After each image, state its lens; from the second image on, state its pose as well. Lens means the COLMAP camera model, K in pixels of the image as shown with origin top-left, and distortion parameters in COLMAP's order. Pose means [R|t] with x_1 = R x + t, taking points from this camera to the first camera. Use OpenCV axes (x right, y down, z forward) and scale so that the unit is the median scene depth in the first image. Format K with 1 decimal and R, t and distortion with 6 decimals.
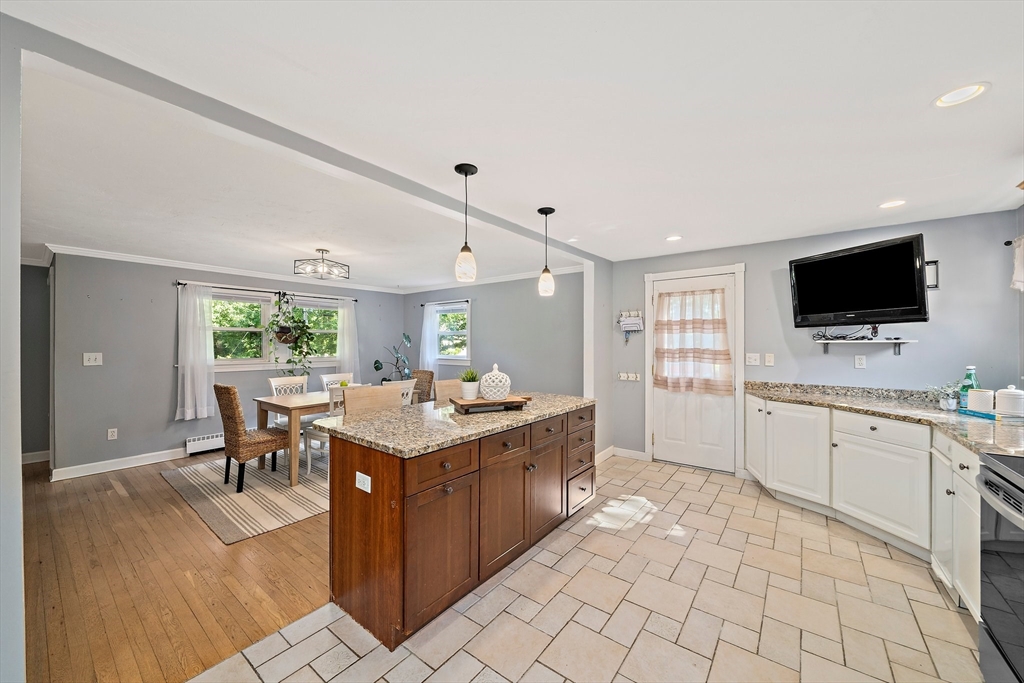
lens RADIAL K [[377.9, 0, 513.3], [0, 377.9, 343.5], [0, 0, 1]] dist [-0.007209, -0.000014]
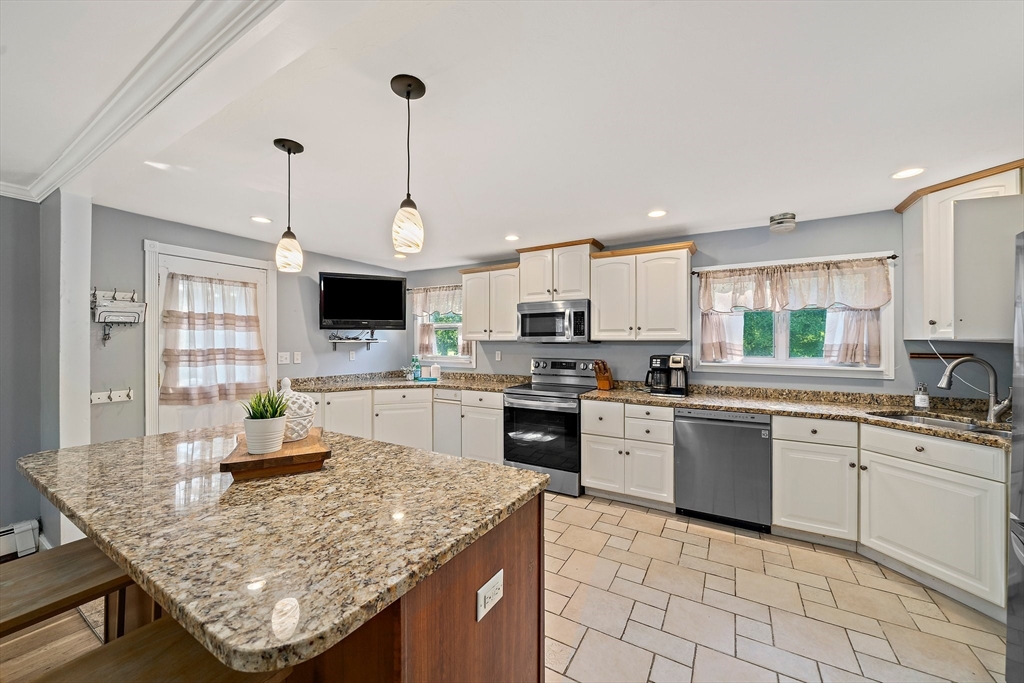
lens RADIAL K [[377.9, 0, 513.3], [0, 377.9, 343.5], [0, 0, 1]] dist [-0.007209, -0.000014]
pose [[-0.121280, -0.002845, 0.992614, -0.438364], [-0.000778, 0.999996, 0.002772, -0.001149], [-0.992618, -0.000436, -0.121282, 0.475973]]
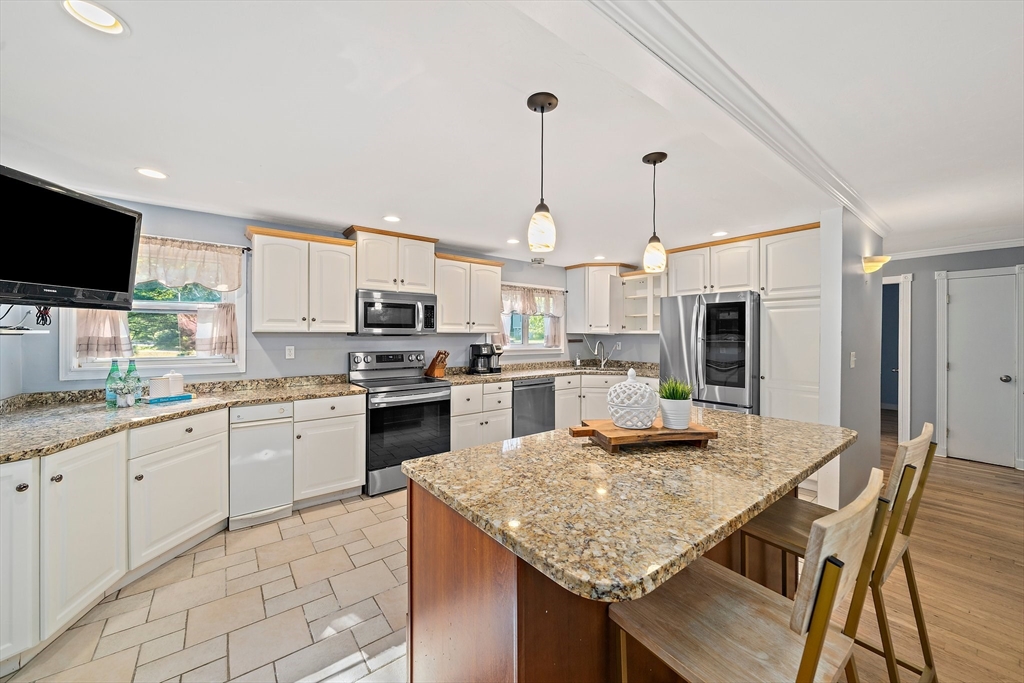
lens RADIAL K [[383.1, 0, 514.4], [0, 383.1, 333.9], [0, 0, 1]] dist [-0.001308, -0.000070]
pose [[-0.968496, -0.001555, 0.249023, -0.011276], [-0.001838, 0.999998, -0.000908, -0.002362], [-0.249021, -0.001337, -0.968497, 1.094457]]
